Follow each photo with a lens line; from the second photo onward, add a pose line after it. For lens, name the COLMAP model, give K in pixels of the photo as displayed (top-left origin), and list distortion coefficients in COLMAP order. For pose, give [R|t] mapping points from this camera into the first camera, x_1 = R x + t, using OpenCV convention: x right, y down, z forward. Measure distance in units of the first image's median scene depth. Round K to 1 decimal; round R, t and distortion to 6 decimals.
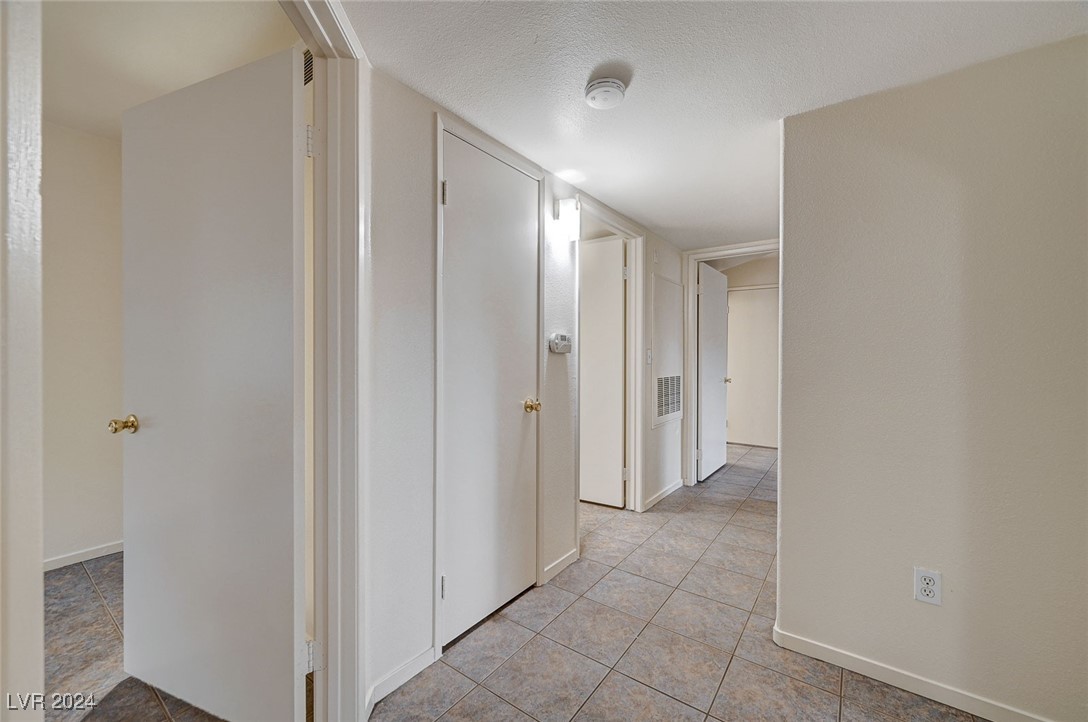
lens RADIAL K [[428.4, 0, 547.7], [0, 428.4, 356.9], [0, 0, 1]] dist [-0.002921, 0.000565]
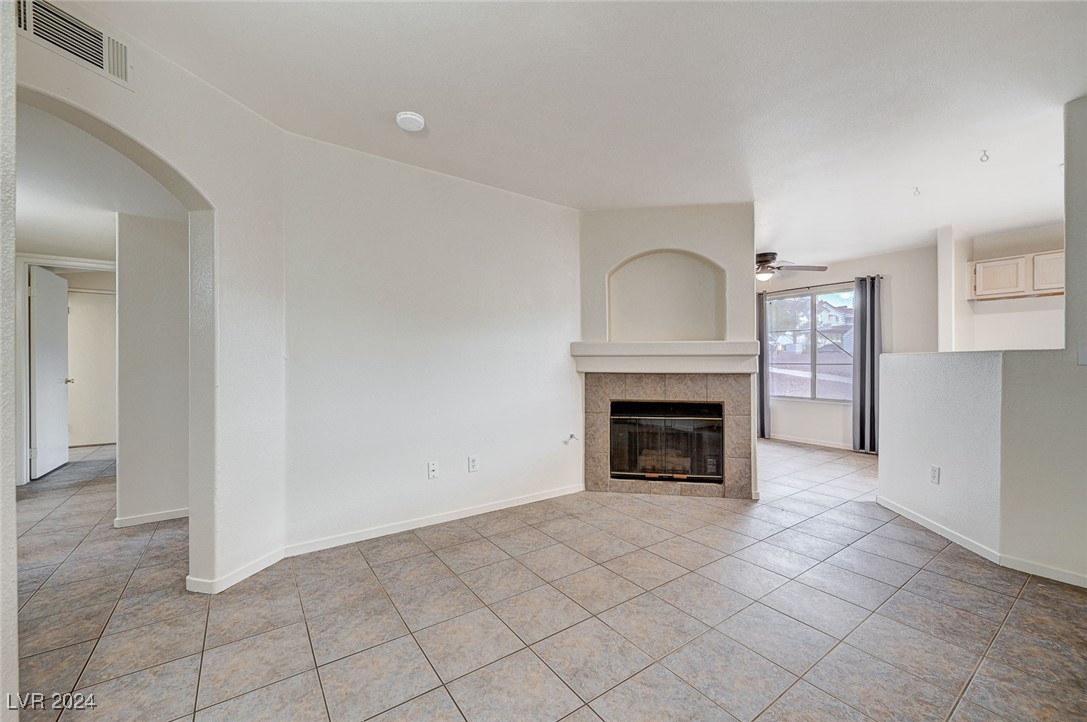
lens RADIAL K [[428.0, 0, 542.5], [0, 428.0, 362.4], [0, 0, 1]] dist [-0.002921, 0.000565]
pose [[0.322625, -0.006875, 0.946502, -0.377394], [0.008540, 0.999954, 0.004353, 0.030170], [-0.946488, 0.006678, 0.322669, -0.839863]]
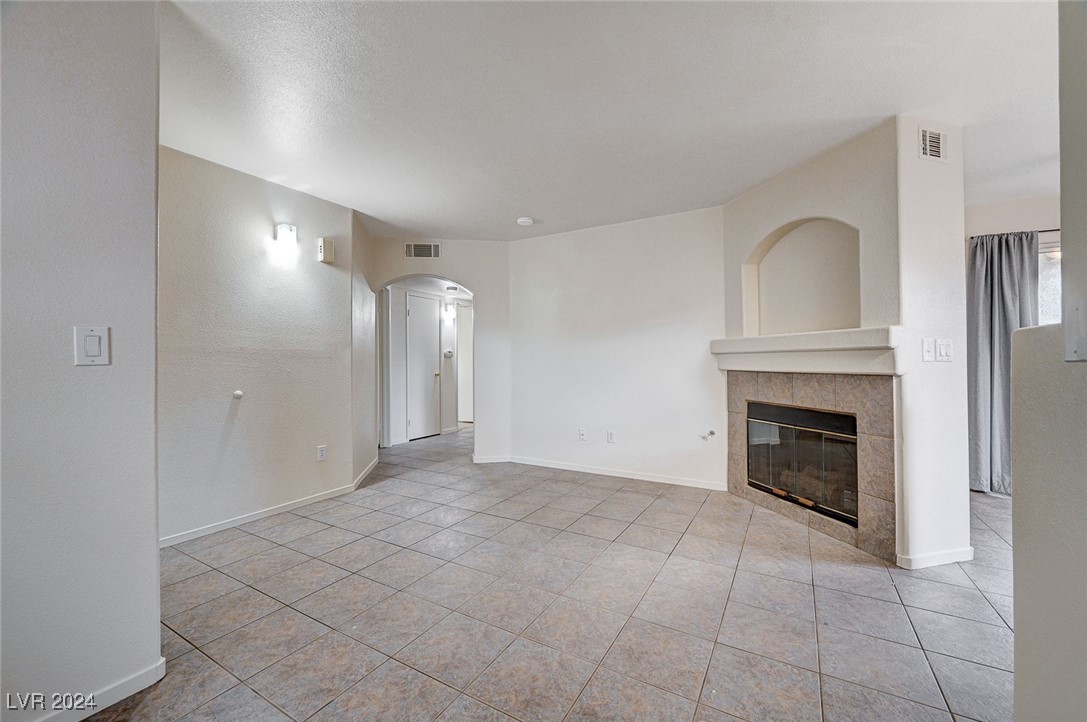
lens RADIAL K [[428.0, 0, 543.7], [0, 428.0, 361.8], [0, 0, 1]] dist [-0.002921, 0.000565]
pose [[0.994308, -0.011122, 0.105958, 0.364477], [0.011838, 0.999911, -0.006135, 0.047187], [-0.105880, 0.007355, 0.994352, -1.959994]]
